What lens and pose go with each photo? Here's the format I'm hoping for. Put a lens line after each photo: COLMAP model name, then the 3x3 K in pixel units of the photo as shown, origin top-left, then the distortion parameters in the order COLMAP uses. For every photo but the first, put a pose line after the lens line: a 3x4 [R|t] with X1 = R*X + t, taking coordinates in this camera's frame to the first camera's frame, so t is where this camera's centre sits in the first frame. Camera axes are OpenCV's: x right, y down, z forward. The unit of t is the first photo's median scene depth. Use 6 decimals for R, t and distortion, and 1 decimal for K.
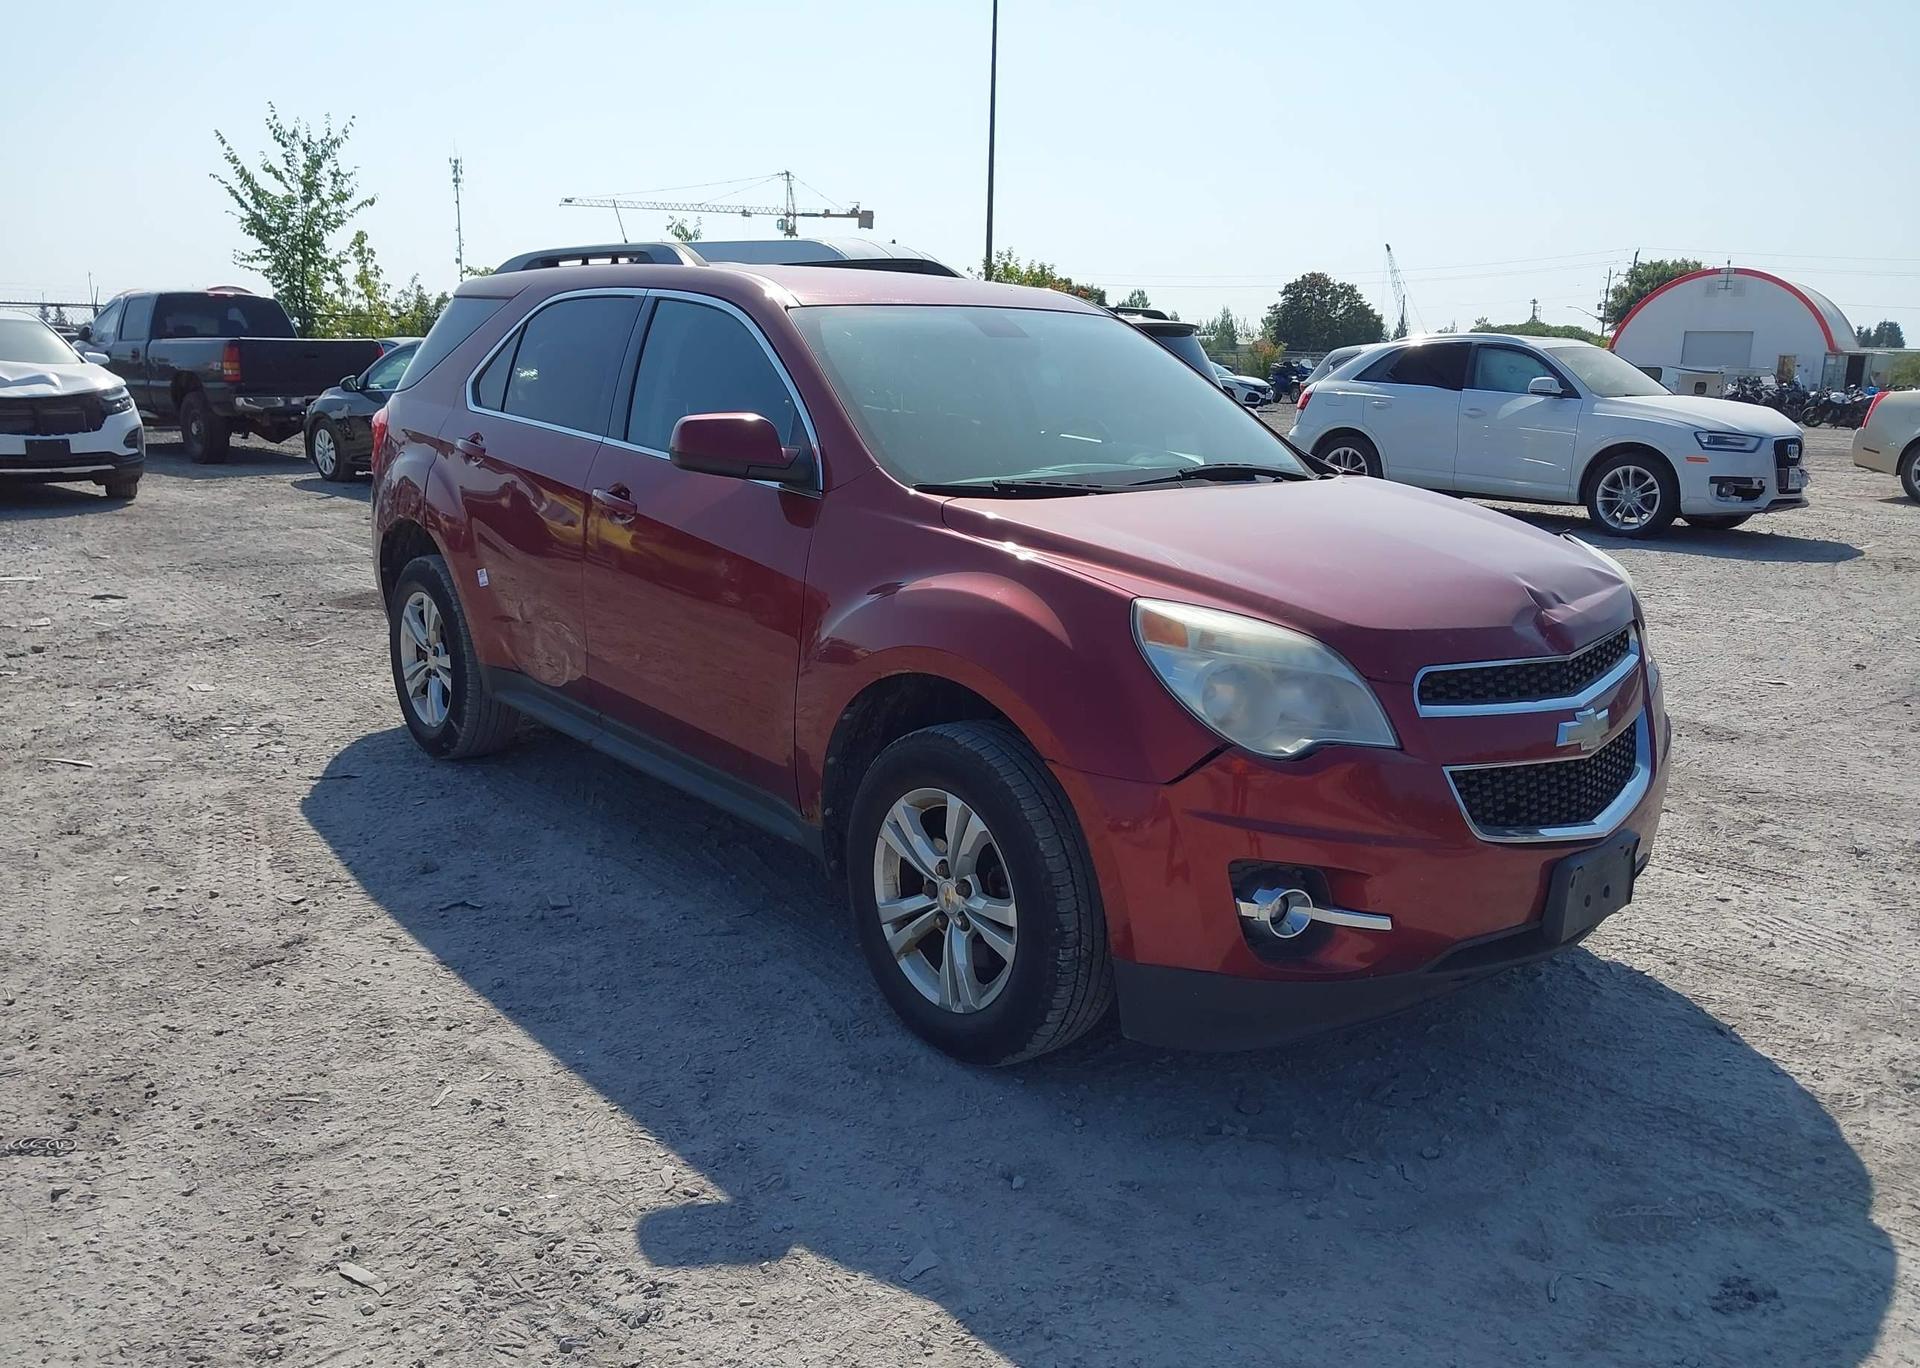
lens RADIAL K [[1735.6, 0, 904.6], [0, 1735.6, 663.1], [0, 0, 1]] dist [0.013127, -0.044254]
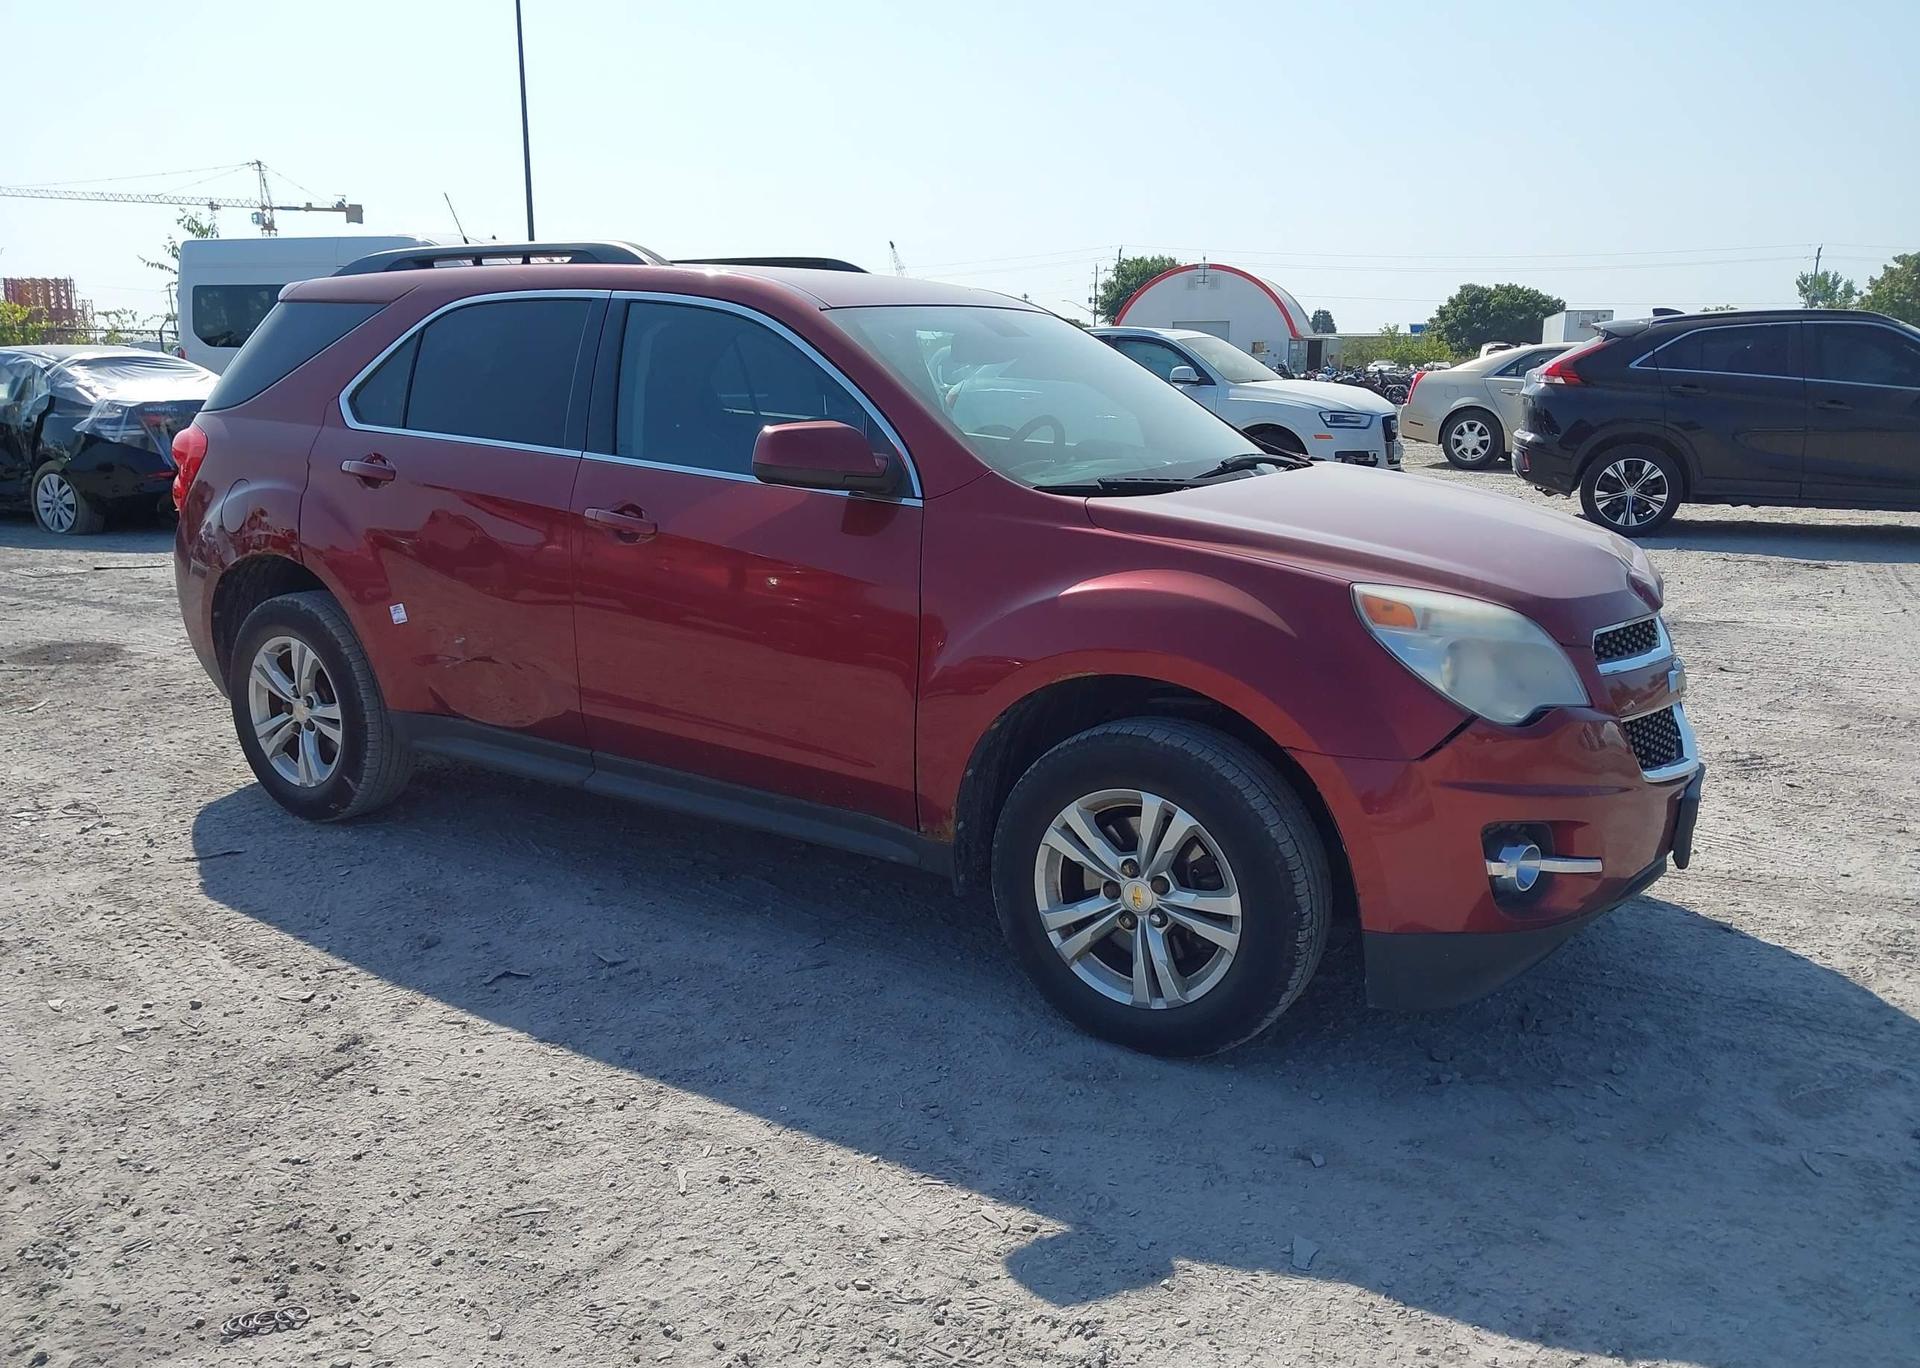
lens RADIAL K [[1725.8, 0, 940.3], [0, 1725.8, 683.2], [0, 0, 1]] dist [0.013080, -0.036789]
pose [[0.939731, -0.082643, 0.331778, -0.366164], [0.077948, 0.996579, 0.027458, -0.021771], [-0.332912, 0.000058, 0.942958, 0.086975]]
